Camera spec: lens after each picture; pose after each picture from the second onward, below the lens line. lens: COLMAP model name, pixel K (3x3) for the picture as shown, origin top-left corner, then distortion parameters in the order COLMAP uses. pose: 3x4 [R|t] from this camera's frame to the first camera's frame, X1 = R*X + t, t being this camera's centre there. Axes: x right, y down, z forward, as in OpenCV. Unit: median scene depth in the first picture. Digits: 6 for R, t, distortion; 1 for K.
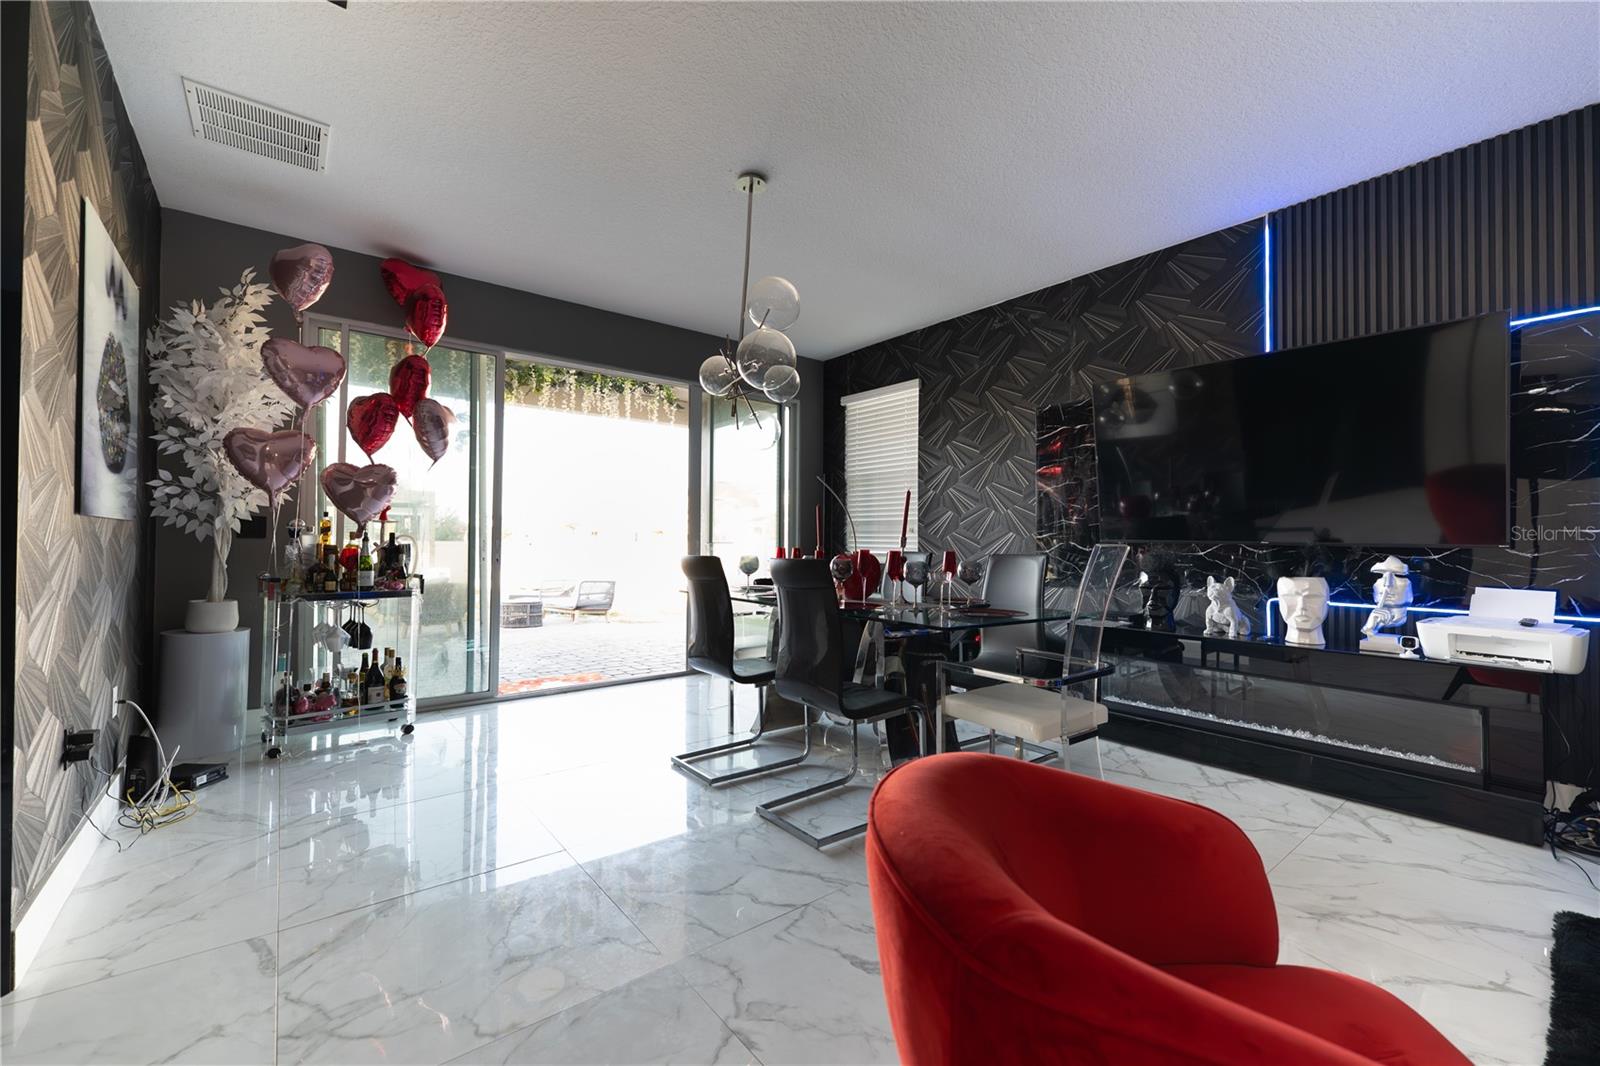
lens RADIAL K [[660.0, 0, 801.1], [0, 660.0, 536.9], [0, 0, 1]] dist [0.000155, 0.000024]
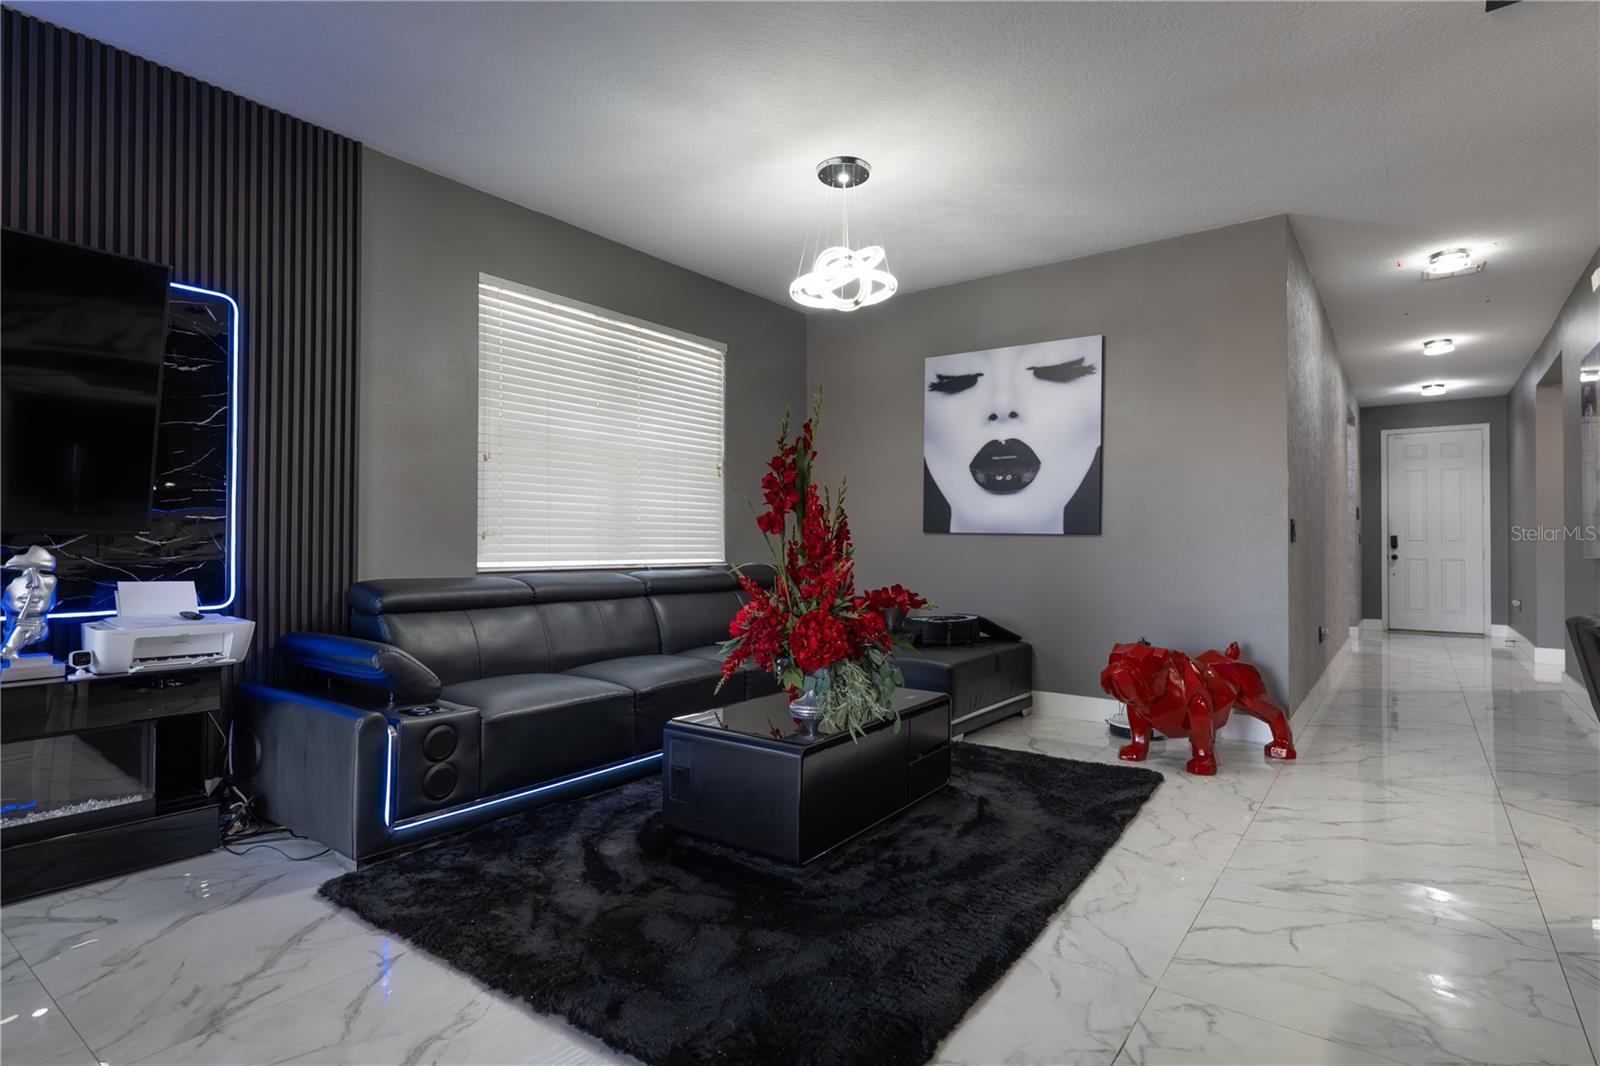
lens RADIAL K [[815.1, 0, 800.0], [0, 815.1, 531.0], [0, 0, 1]] dist [0.001549, 0.000201]
pose [[-0.256324, 0.010913, 0.966529, -0.205654], [-0.012672, 0.999812, -0.014649, 0.016904], [-0.966508, -0.016003, -0.256138, 0.452786]]
